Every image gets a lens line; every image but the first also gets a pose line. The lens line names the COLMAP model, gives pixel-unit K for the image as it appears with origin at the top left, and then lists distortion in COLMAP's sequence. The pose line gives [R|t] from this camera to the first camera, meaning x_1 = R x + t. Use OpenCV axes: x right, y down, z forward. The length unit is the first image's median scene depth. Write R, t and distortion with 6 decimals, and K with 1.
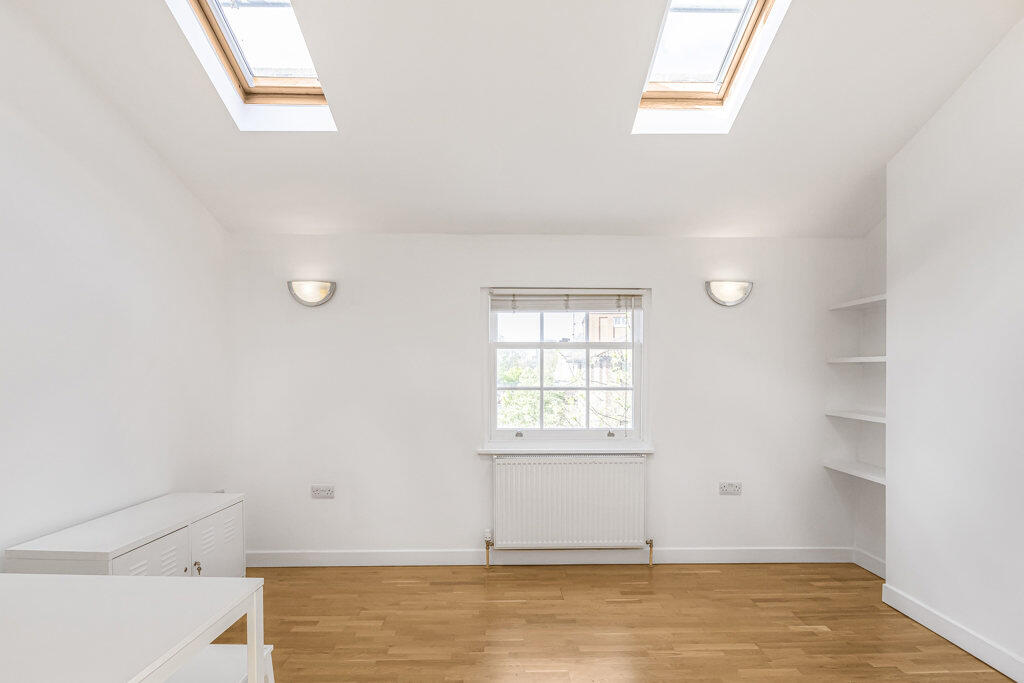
lens RADIAL K [[706.6, 0, 546.5], [0, 706.6, 428.2], [0, 0, 1]] dist [-0.004875, 0.000233]
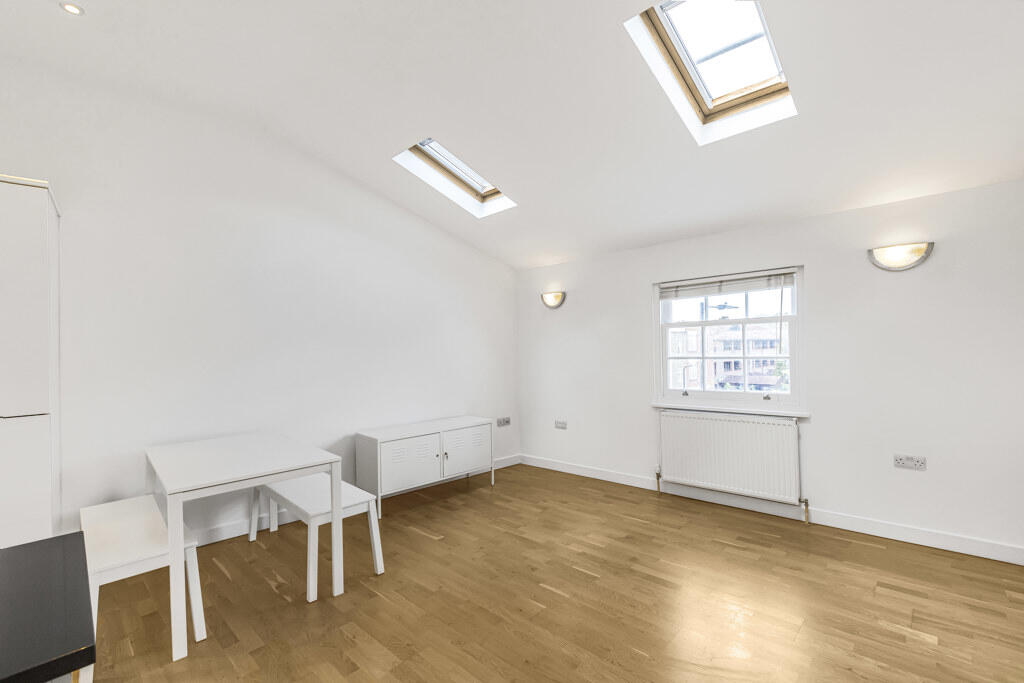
lens RADIAL K [[472.7, 0, 511.1], [0, 472.7, 355.6], [0, 0, 1]] dist [0.000202, -0.000003]
pose [[0.683855, -0.011380, -0.729529, 0.381431], [-0.035701, 0.998159, -0.049037, -0.007207], [0.728744, 0.059579, 0.682190, 0.187046]]
